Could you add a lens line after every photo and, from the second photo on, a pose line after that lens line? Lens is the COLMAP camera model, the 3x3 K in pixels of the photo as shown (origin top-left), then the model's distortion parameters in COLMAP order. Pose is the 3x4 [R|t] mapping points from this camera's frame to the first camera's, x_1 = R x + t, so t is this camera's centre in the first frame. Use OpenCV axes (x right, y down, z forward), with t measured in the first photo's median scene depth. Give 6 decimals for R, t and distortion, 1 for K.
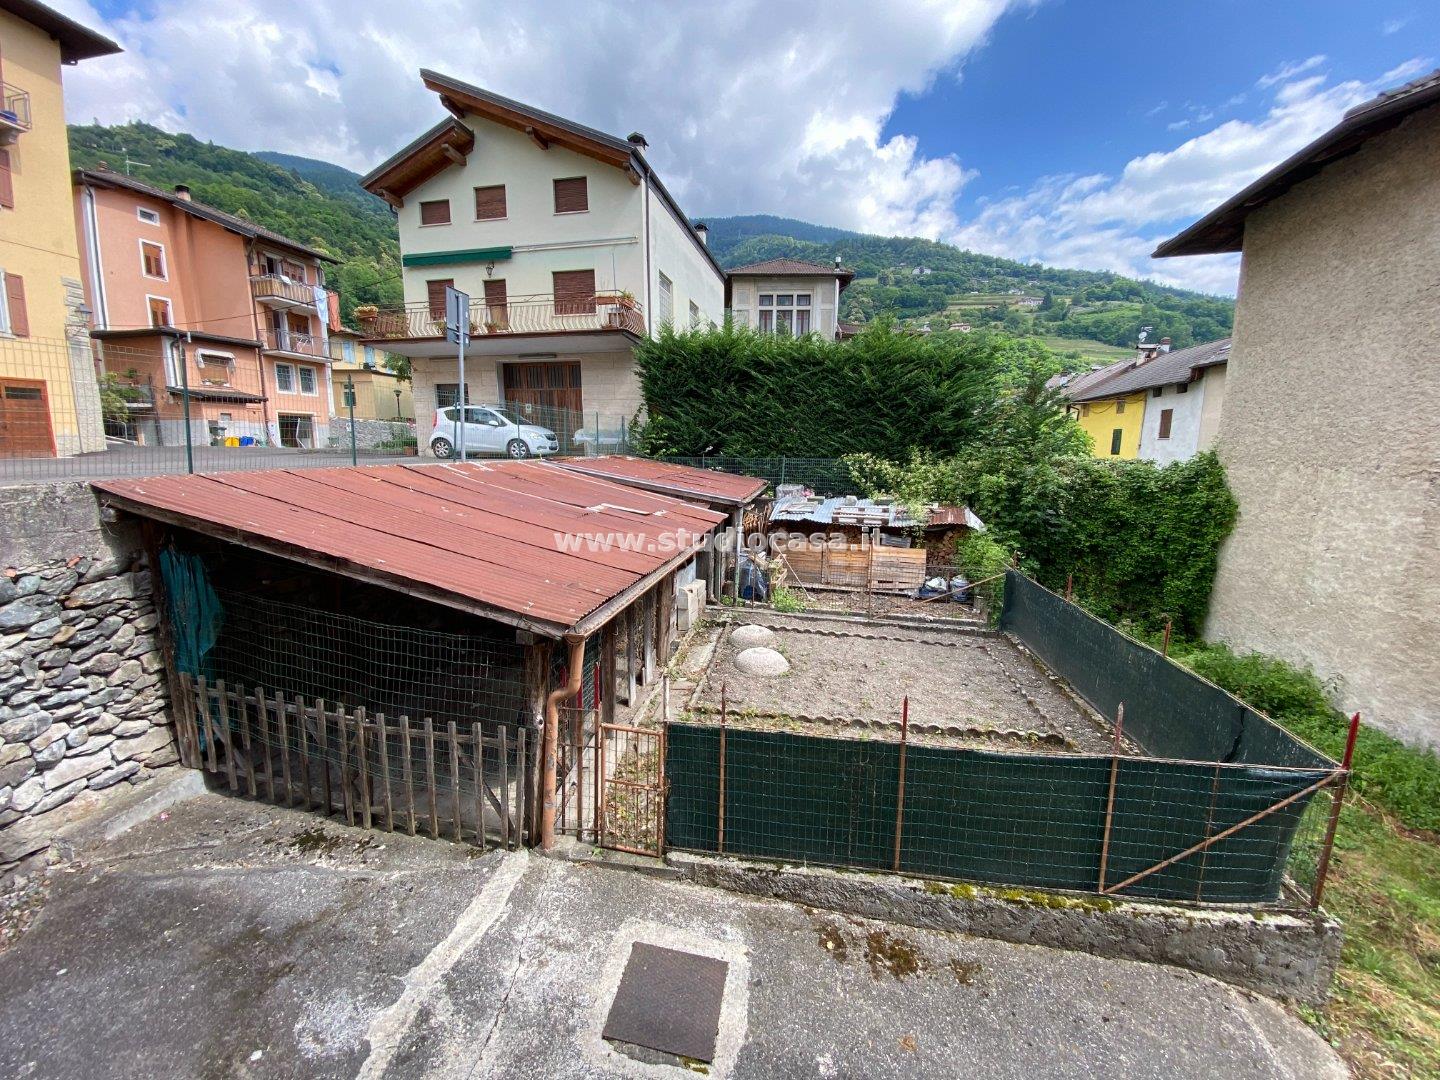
lens RADIAL K [[592.4, 0, 707.0], [0, 592.4, 539.0], [0, 0, 1]] dist [0.022237, -0.023444]
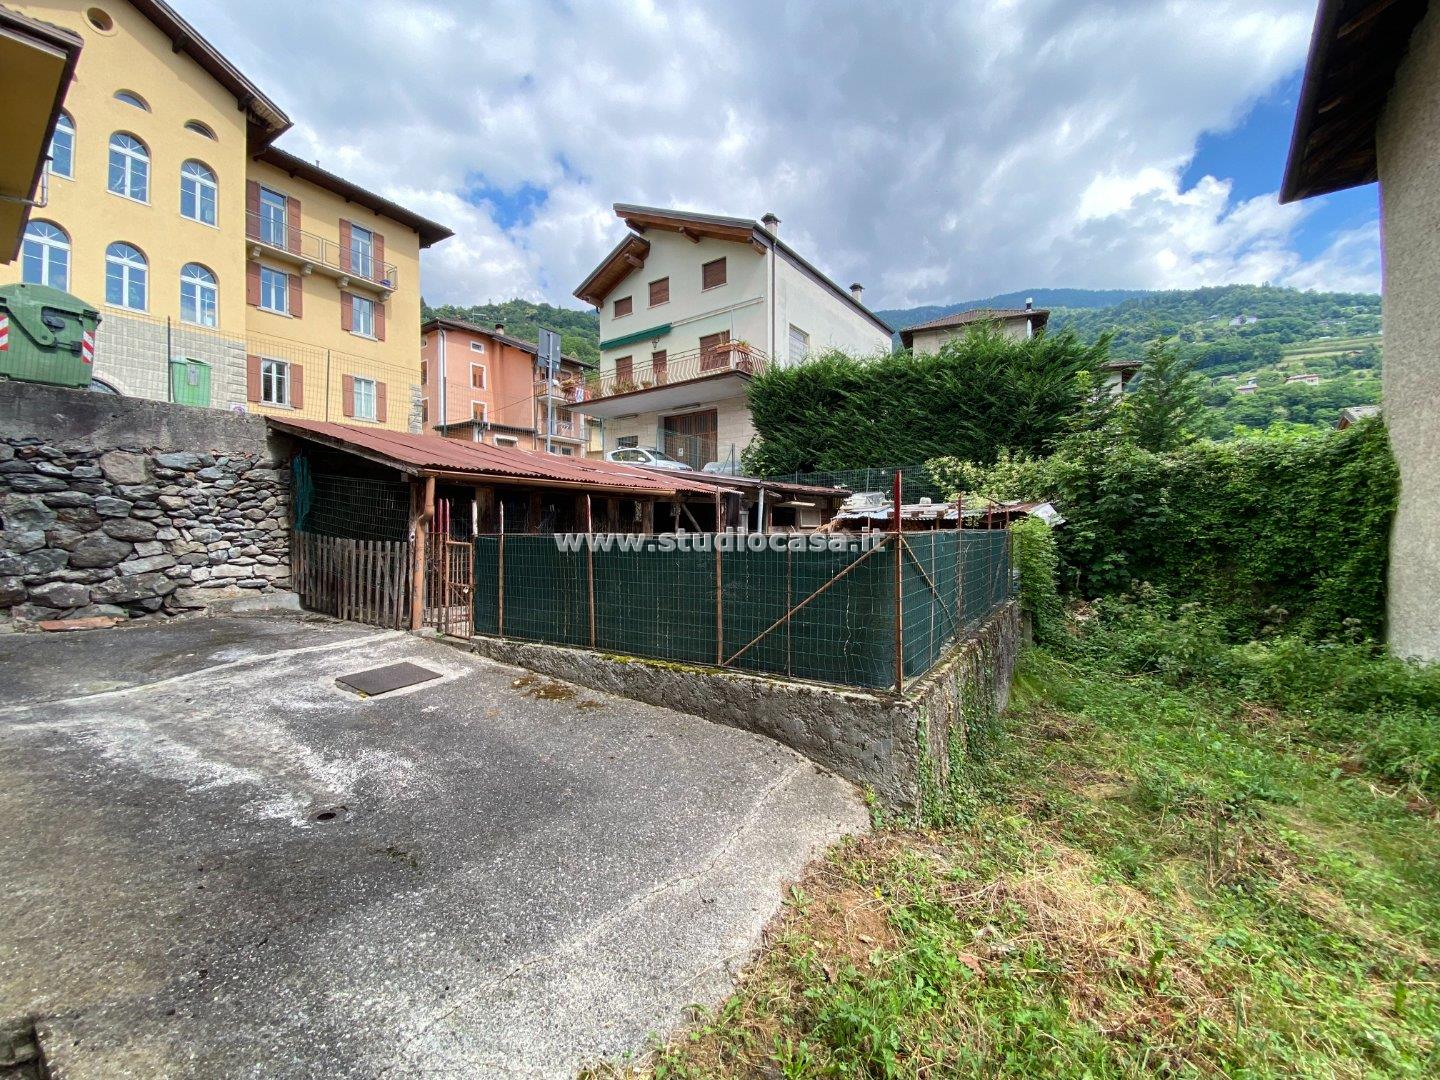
lens RADIAL K [[592.4, 0, 707.0], [0, 592.4, 539.0], [0, 0, 1]] dist [0.022237, -0.023444]
pose [[0.910876, 0.002132, -0.412674, 0.262297], [-0.063804, 0.988690, -0.135722, 0.122291], [0.407718, 0.149956, 0.900711, -0.011284]]
